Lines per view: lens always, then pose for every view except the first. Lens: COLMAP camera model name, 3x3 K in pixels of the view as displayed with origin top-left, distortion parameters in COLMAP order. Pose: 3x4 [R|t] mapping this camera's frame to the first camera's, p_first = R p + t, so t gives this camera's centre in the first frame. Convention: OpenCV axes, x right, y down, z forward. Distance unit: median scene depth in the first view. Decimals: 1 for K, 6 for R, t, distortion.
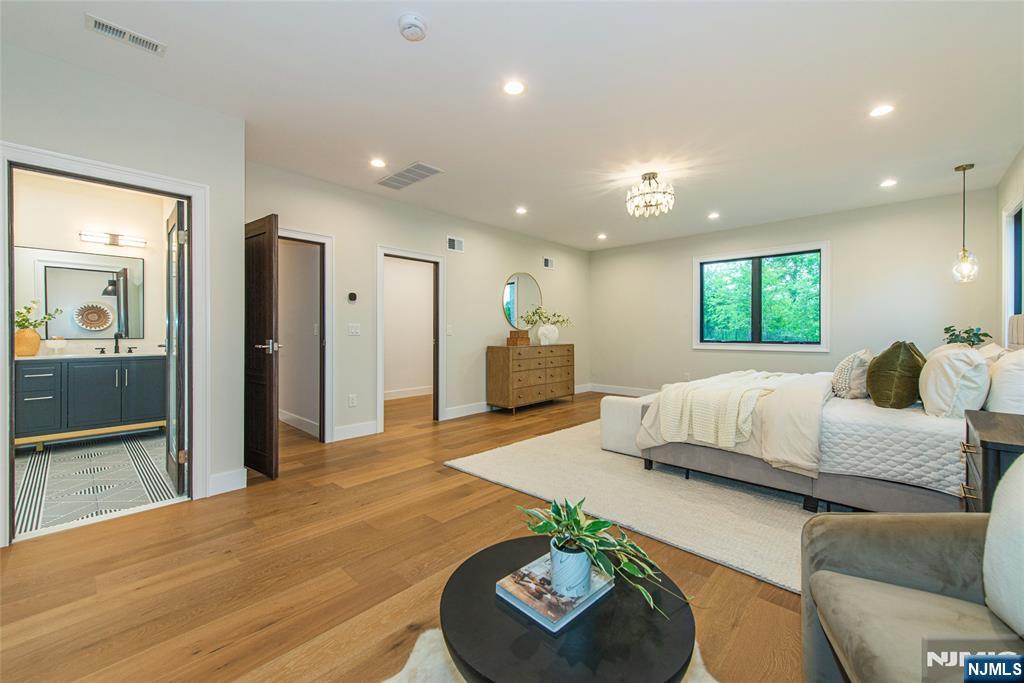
lens RADIAL K [[402.4, 0, 516.5], [0, 402.4, 332.0], [0, 0, 1]] dist [0.011324, -0.001164]
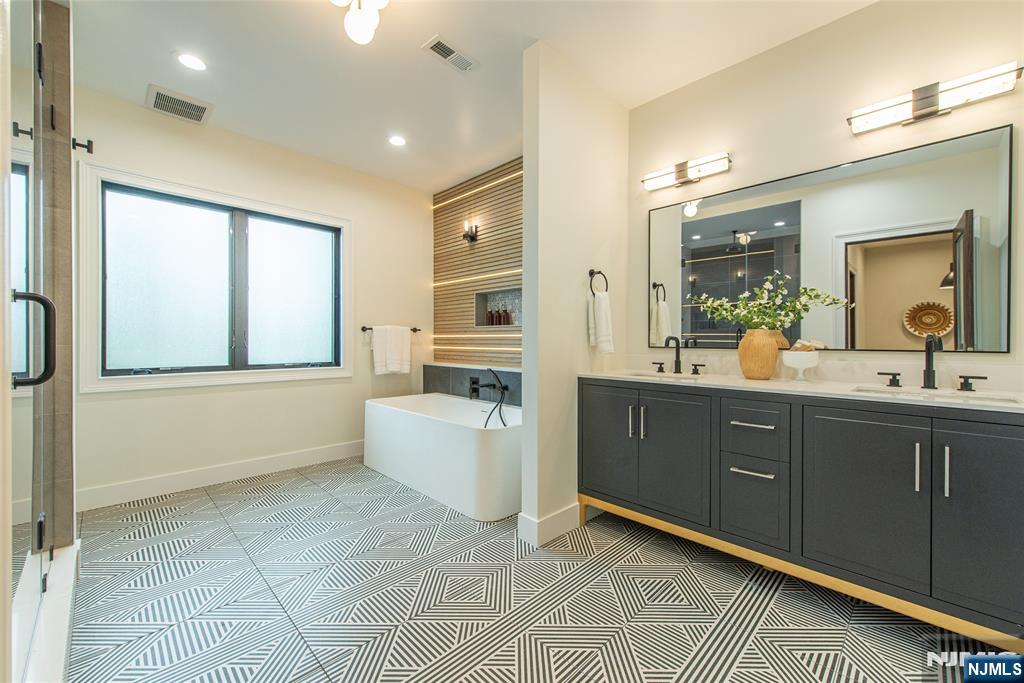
lens RADIAL K [[402.4, 0, 516.2], [0, 402.4, 340.5], [0, 0, 1]] dist [0.011324, -0.001164]
pose [[-0.053600, -0.001864, -0.998561, -0.574417], [-0.002668, 0.999995, -0.001724, 0.007544], [0.998559, 0.002572, -0.053605, 0.625894]]
